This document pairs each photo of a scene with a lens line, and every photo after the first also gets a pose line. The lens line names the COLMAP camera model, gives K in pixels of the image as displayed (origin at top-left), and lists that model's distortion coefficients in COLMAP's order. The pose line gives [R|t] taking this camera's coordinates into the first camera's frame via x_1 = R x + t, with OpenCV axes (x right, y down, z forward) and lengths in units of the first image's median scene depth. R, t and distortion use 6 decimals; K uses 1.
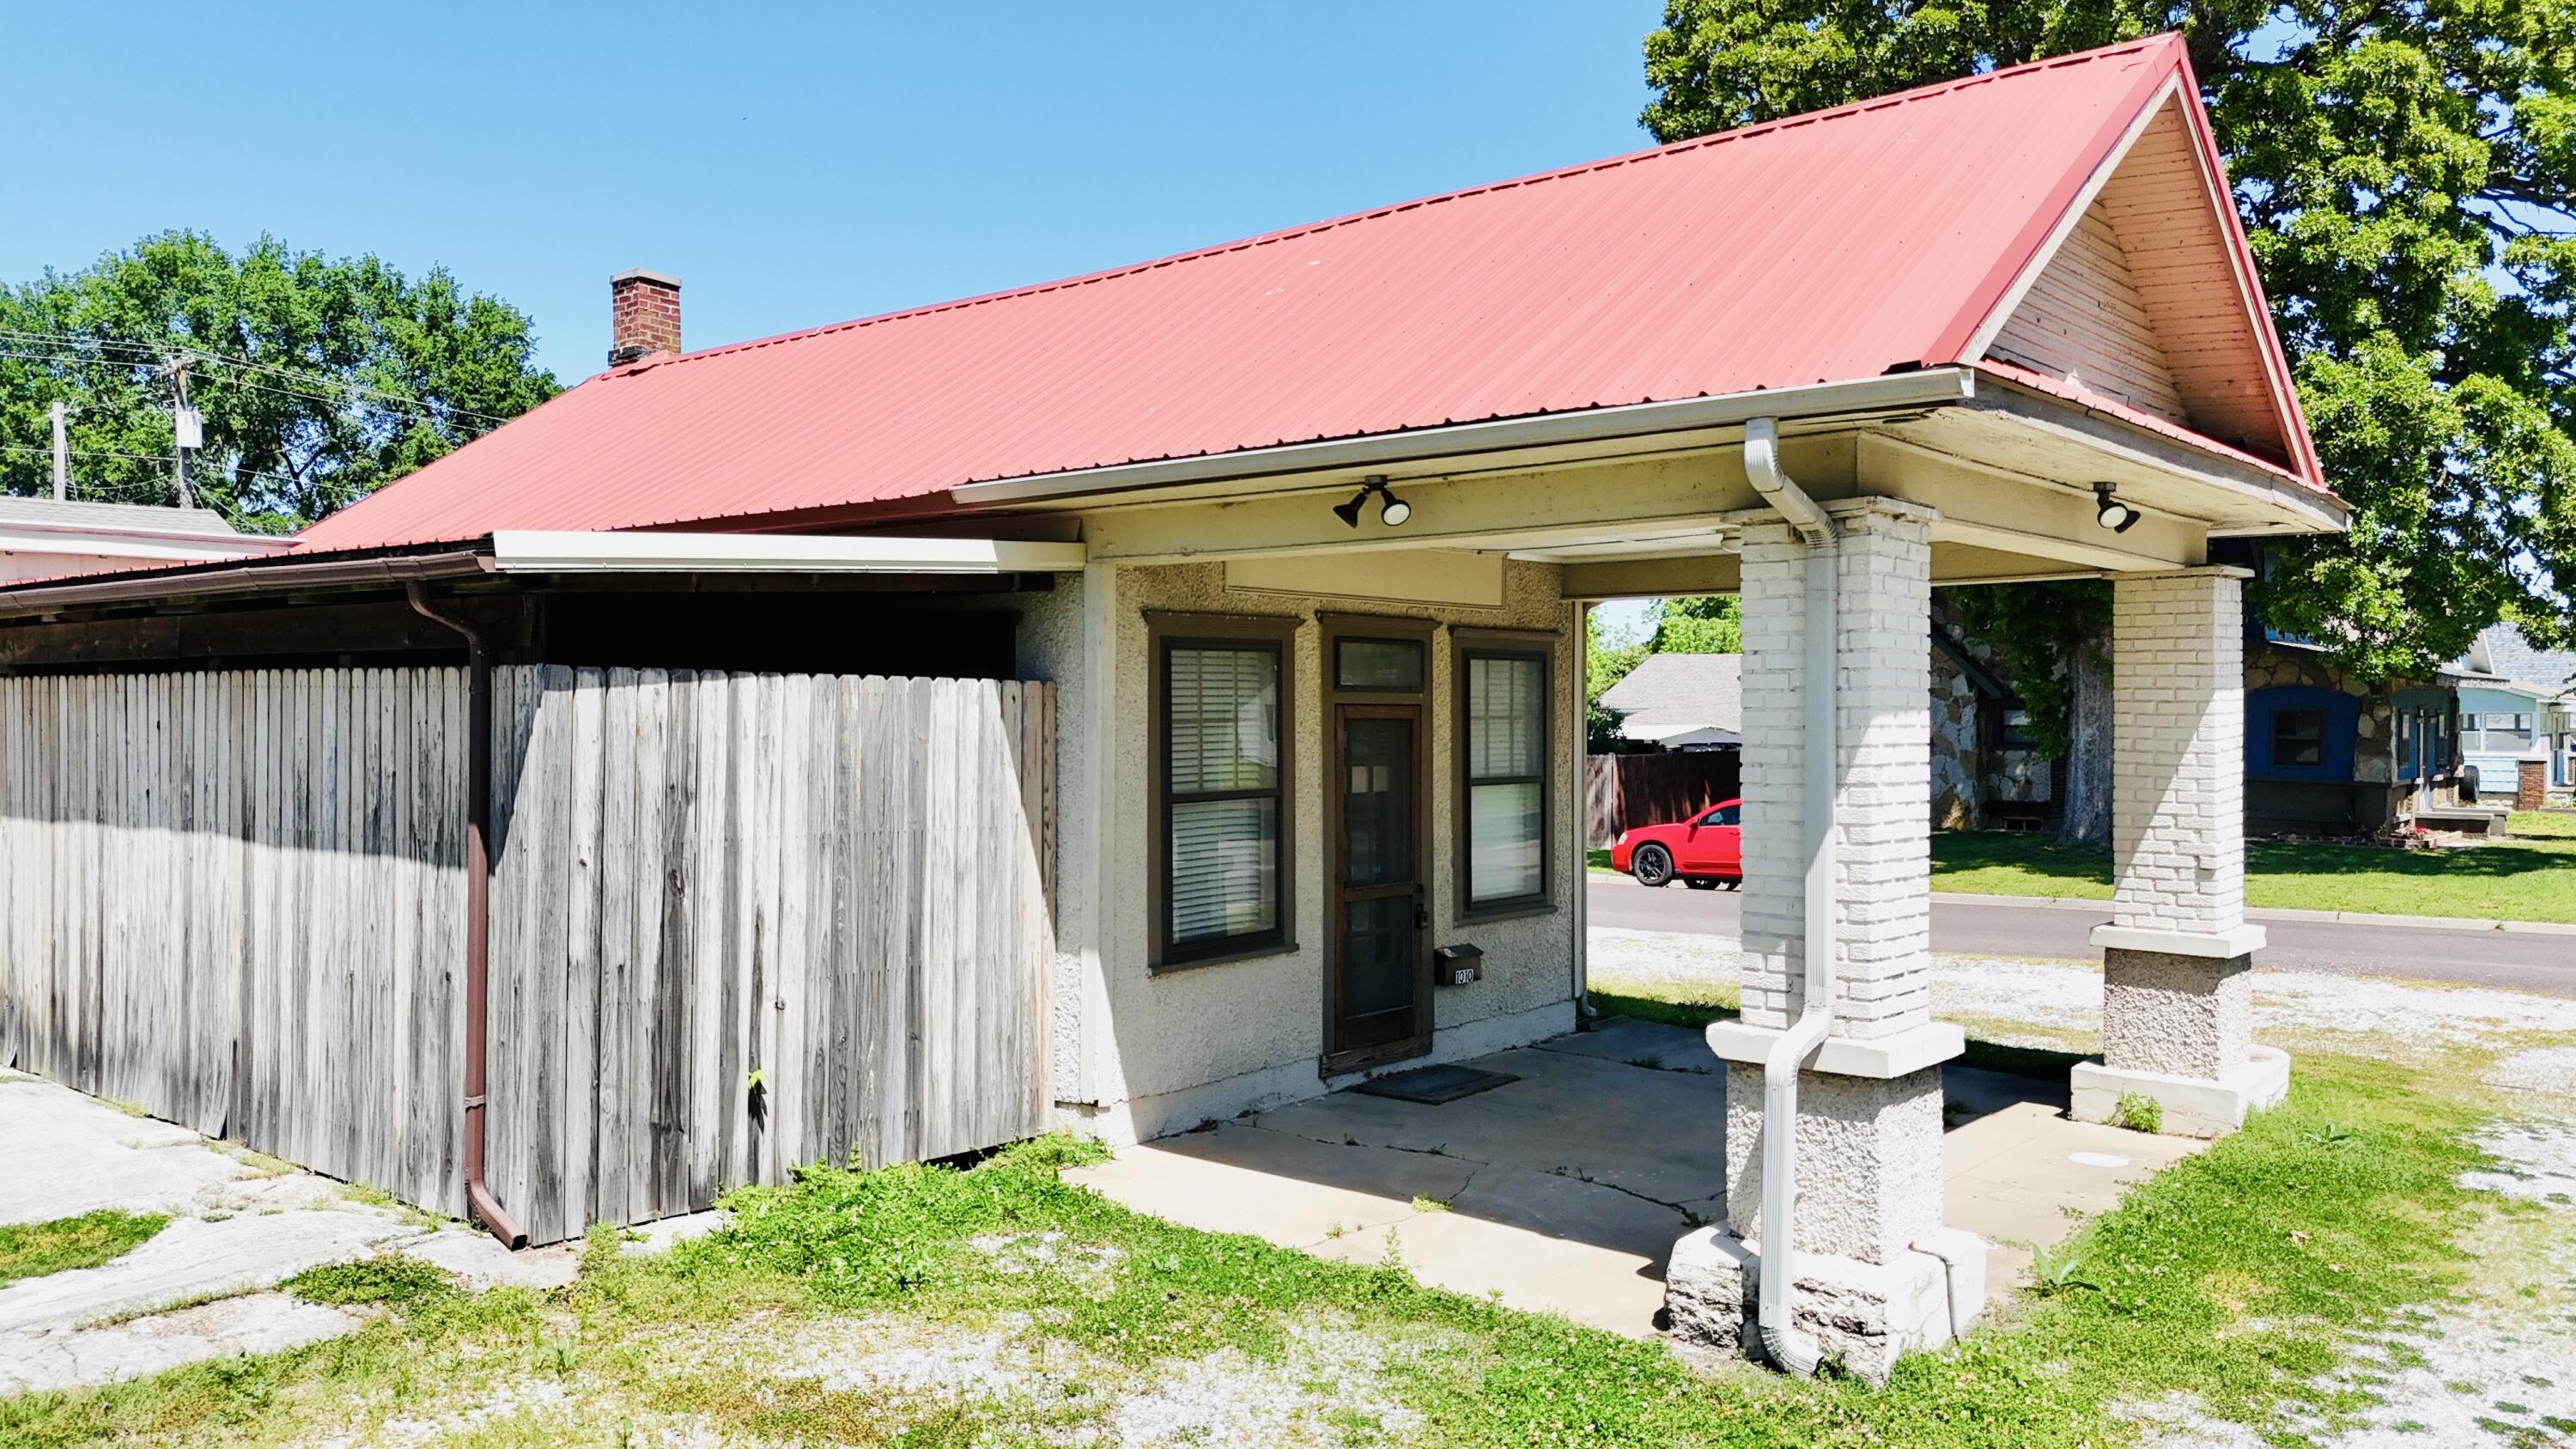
lens RADIAL K [[1892.5, 0, 1287.8], [0, 1892.5, 719.0], [0, 0, 1]] dist [0.072606, -0.065003]
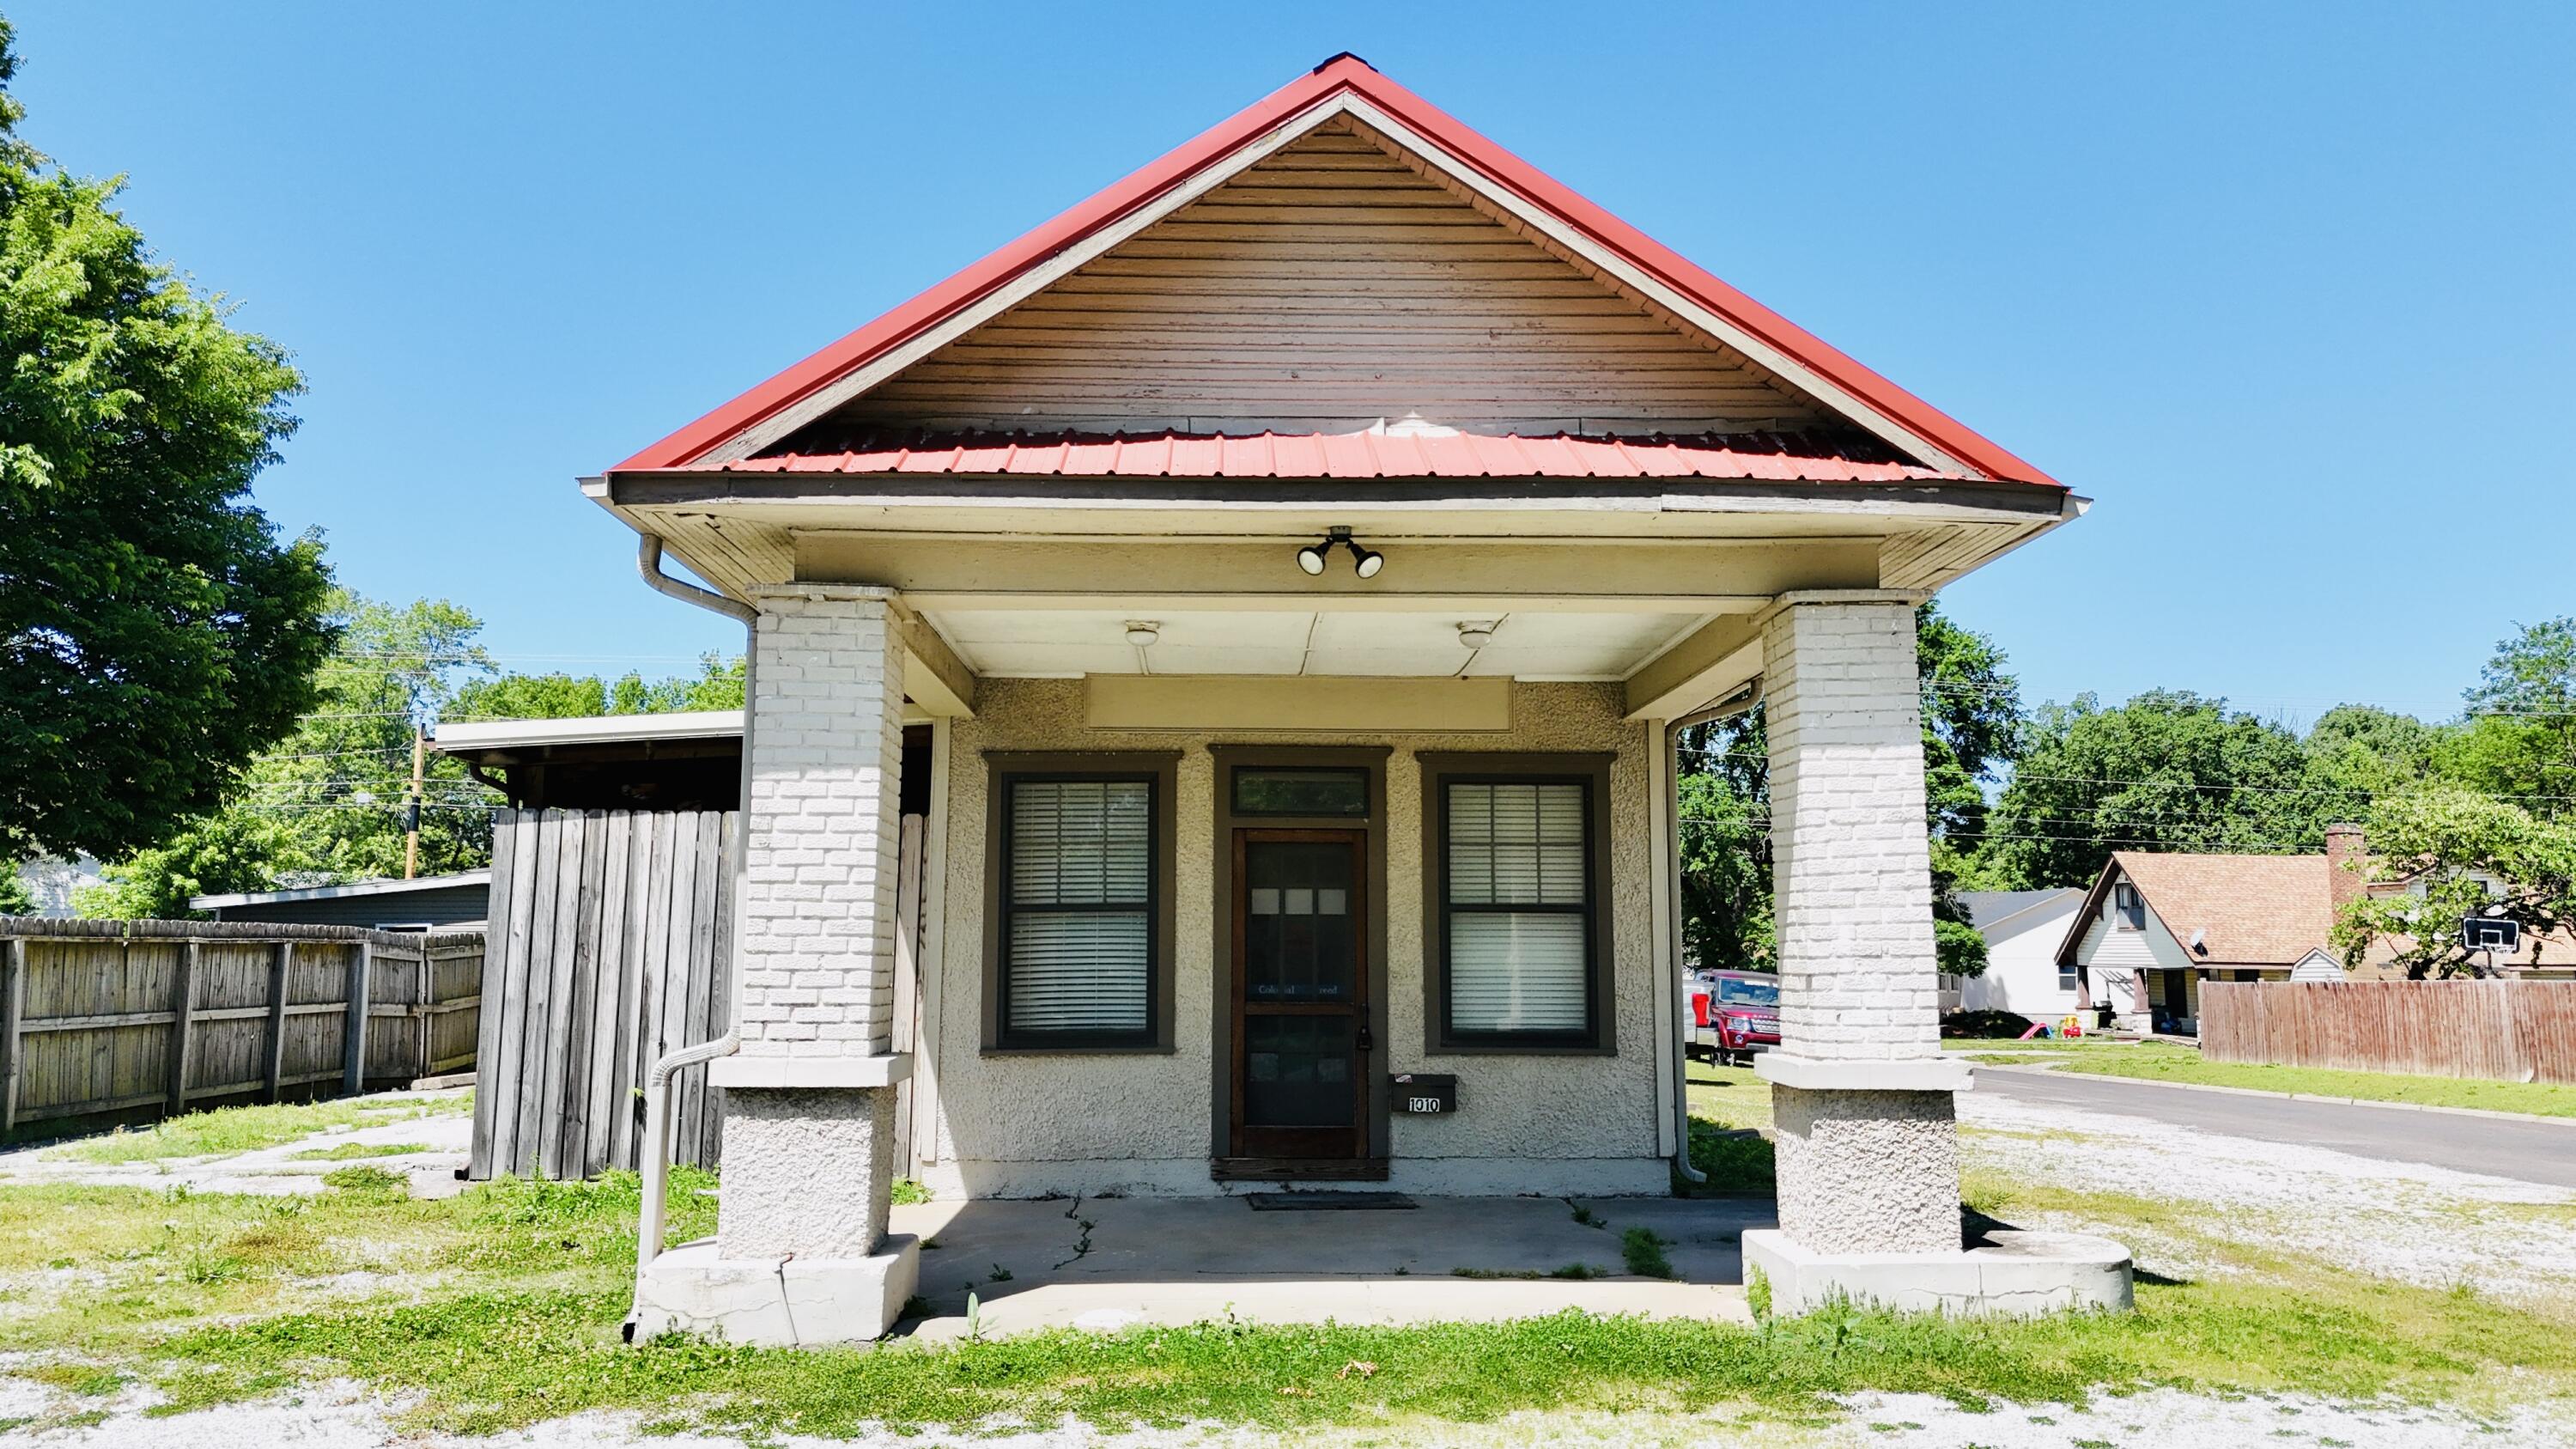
lens RADIAL K [[1892.5, 0, 1287.8], [0, 1892.5, 719.0], [0, 0, 1]] dist [0.072606, -0.065003]
pose [[0.664801, -0.095727, -0.740861, 0.977166], [-0.005053, 0.991157, -0.132601, 0.083585], [0.747003, 0.091897, 0.658438, 0.340296]]
